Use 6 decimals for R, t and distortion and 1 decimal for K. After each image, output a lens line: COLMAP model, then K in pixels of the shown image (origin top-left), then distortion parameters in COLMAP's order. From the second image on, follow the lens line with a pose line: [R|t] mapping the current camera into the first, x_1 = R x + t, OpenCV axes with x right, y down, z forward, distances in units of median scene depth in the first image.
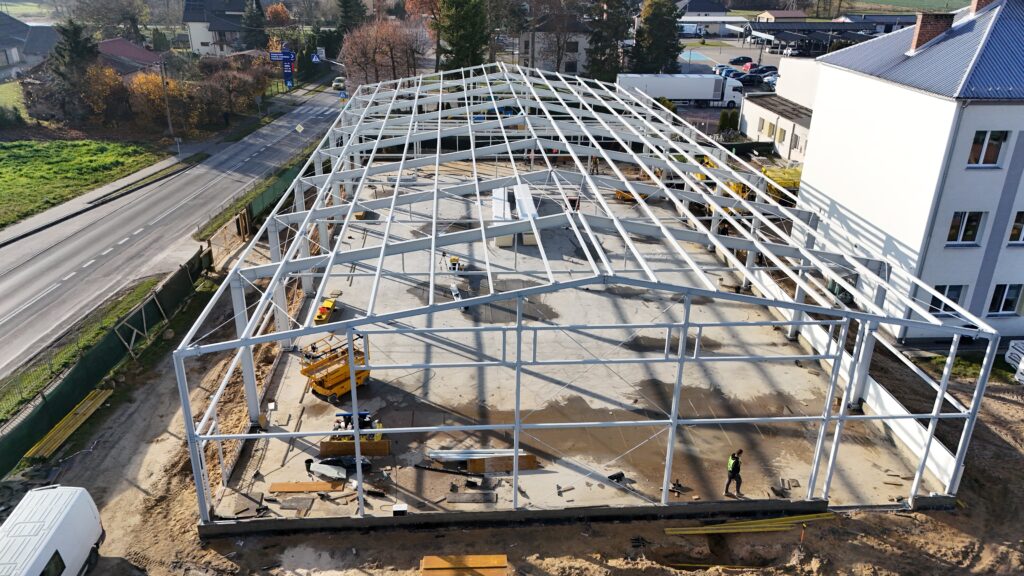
lens RADIAL K [[757.1, 0, 510.5], [0, 757.1, 289.3], [0, 0, 1]] dist [0.050702, -0.030212]
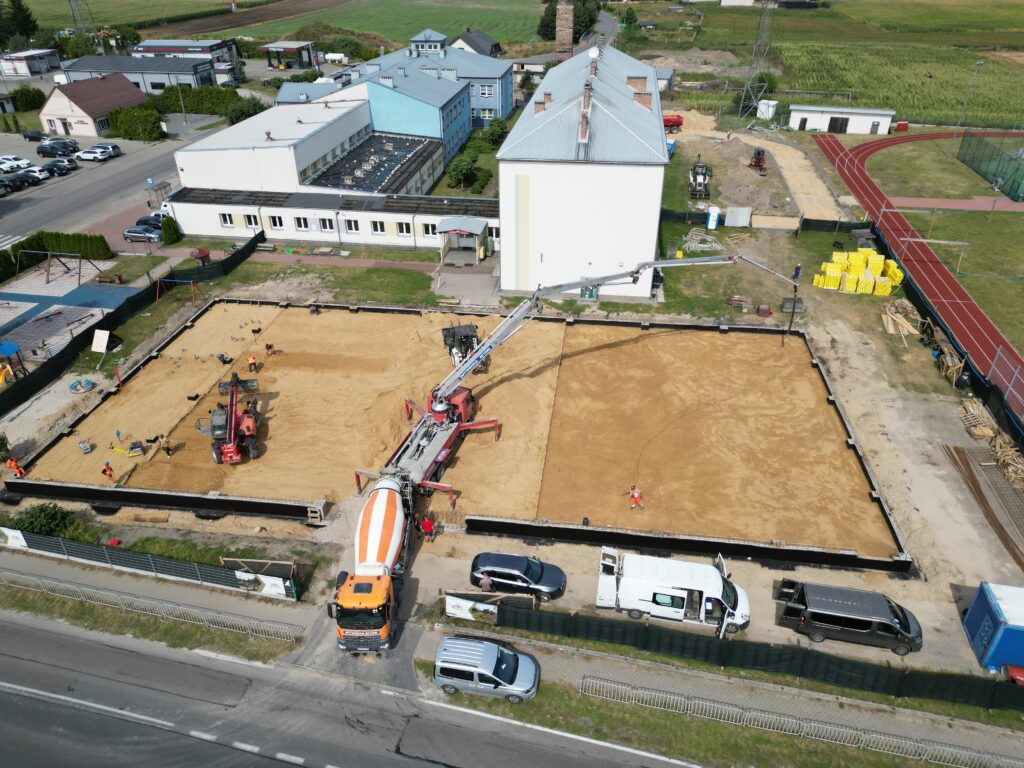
lens RADIAL K [[716.2, 0, 513.8], [0, 716.2, 381.4], [0, 0, 1]] dist [0.034307, -0.014531]
pose [[0.207671, -0.523627, 0.826249, -0.549037], [0.395117, 0.817595, 0.418834, -0.316343], [-0.894849, 0.239485, 0.376685, 0.369404]]
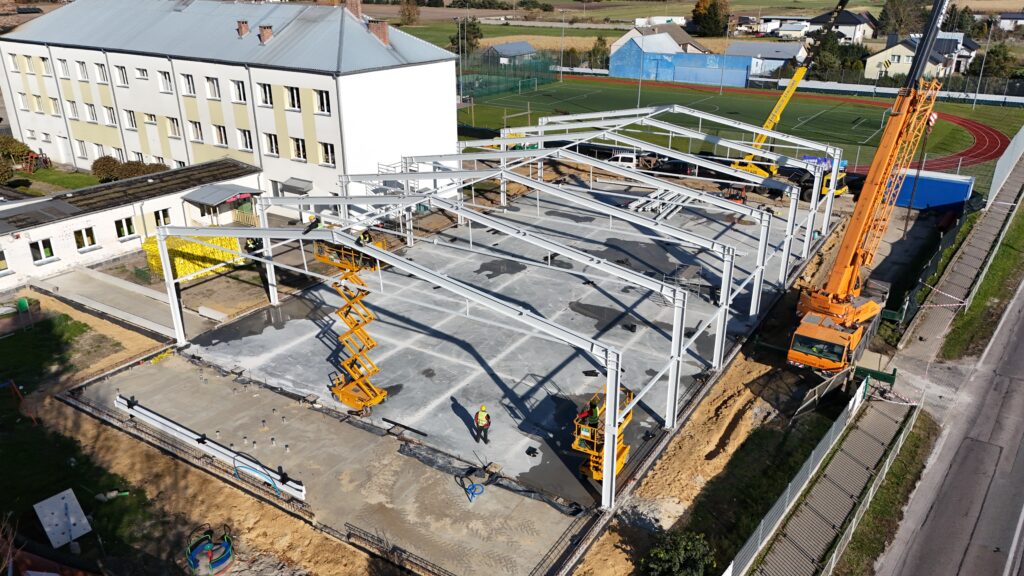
lens RADIAL K [[757.1, 0, 515.8], [0, 757.1, 285.1], [0, 0, 1]] dist [0.050702, -0.030212]
pose [[-0.806114, -0.230122, 0.545183, -0.325906], [0.226668, 0.730950, 0.643687, -0.469314], [-0.546628, 0.642461, -0.537068, 1.057536]]
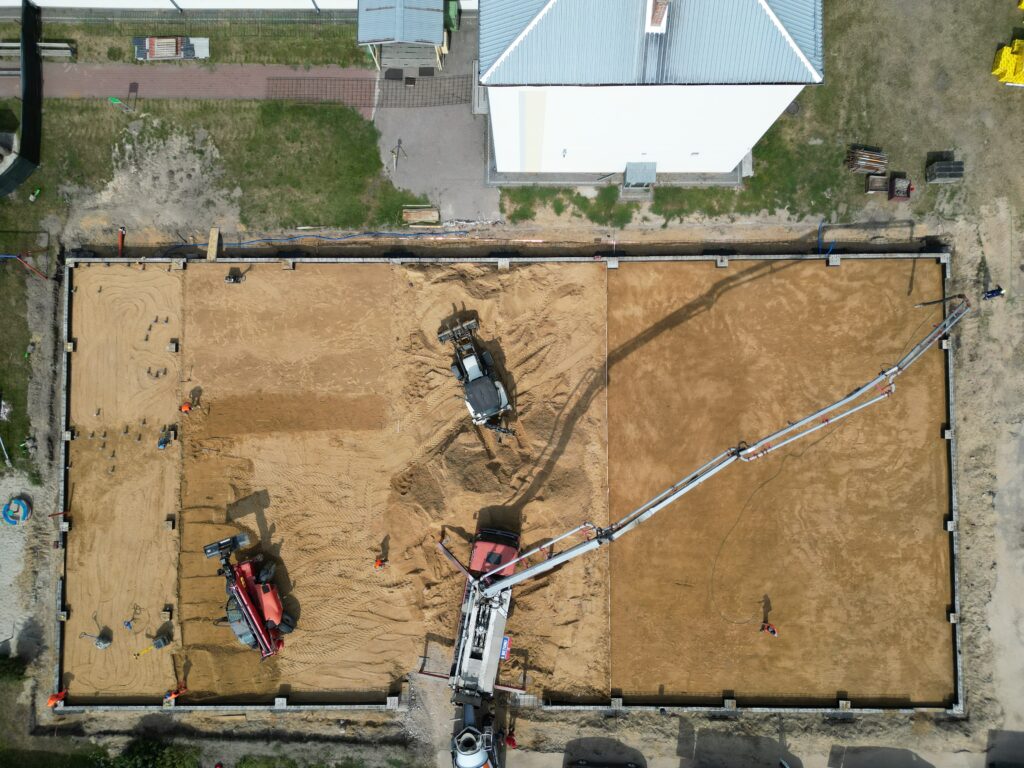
lens RADIAL K [[716.2, 0, 514.0], [0, 716.2, 383.1], [0, 0, 1]] dist [0.034307, -0.014531]
pose [[0.073778, -0.997040, 0.021616, 0.074766], [0.412843, 0.050266, 0.909414, -0.547359], [-0.907809, -0.058170, 0.415329, 0.435953]]
